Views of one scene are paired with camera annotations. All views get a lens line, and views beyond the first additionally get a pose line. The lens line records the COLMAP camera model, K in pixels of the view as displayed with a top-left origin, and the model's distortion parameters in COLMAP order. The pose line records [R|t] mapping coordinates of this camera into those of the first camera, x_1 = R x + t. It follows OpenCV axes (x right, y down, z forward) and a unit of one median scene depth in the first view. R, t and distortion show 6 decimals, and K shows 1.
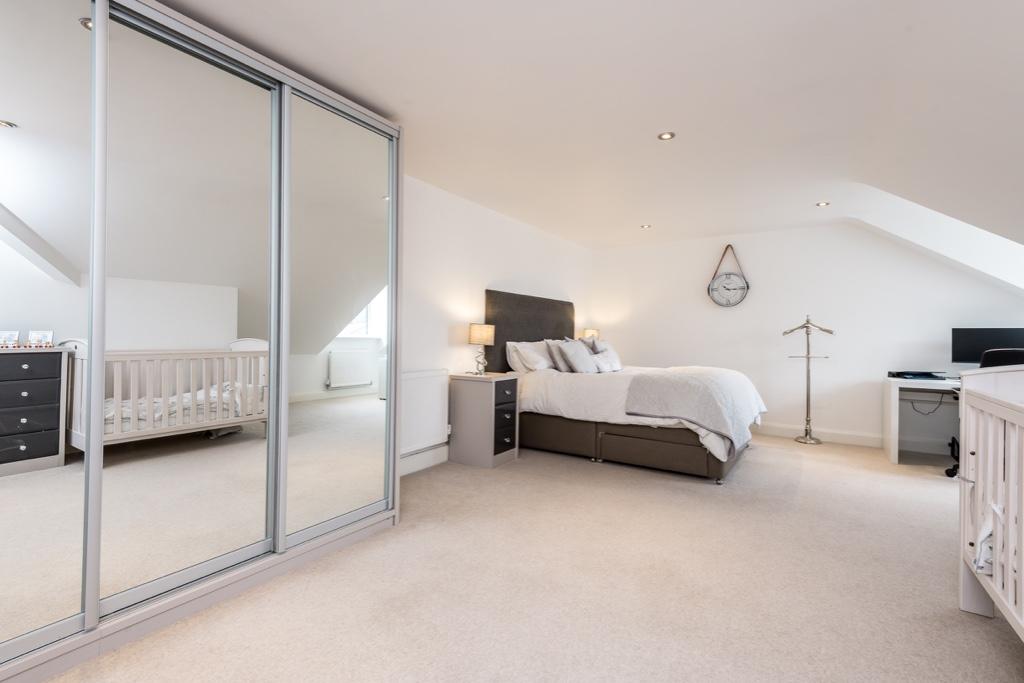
lens RADIAL K [[457.1, 0, 518.6], [0, 457.1, 339.0], [0, 0, 1]] dist [0.025910, -0.008827]
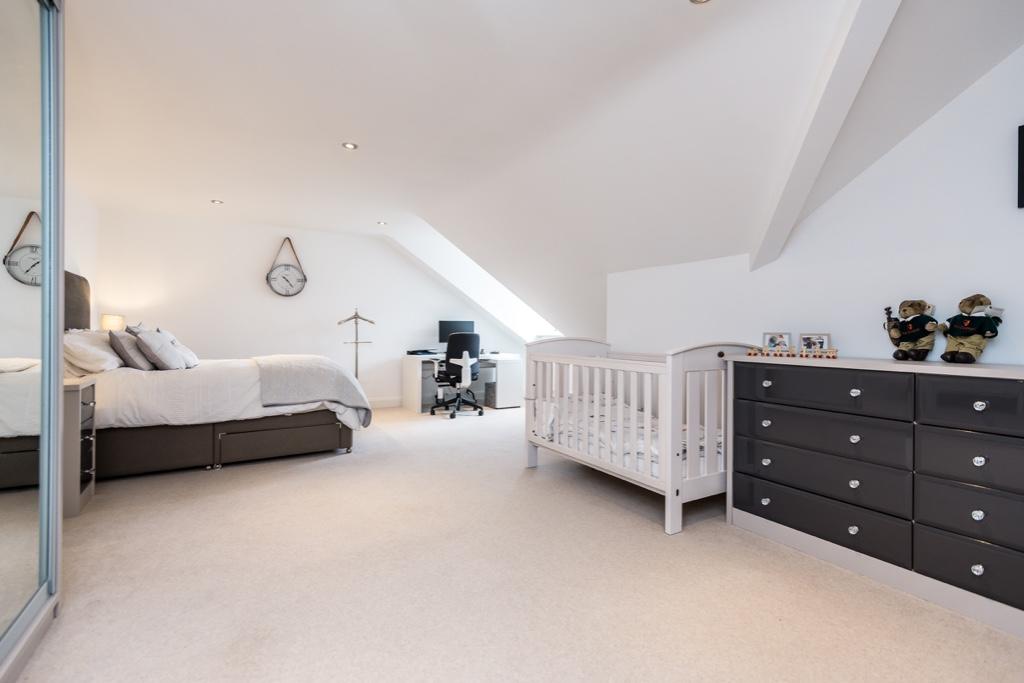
lens RADIAL K [[457.1, 0, 520.8], [0, 457.1, 334.6], [0, 0, 1]] dist [0.025910, -0.008827]
pose [[0.453170, -0.014882, 0.891300, -0.313836], [0.004291, 0.999885, 0.014513, 0.002765], [-0.891414, -0.002752, 0.453182, 0.075218]]
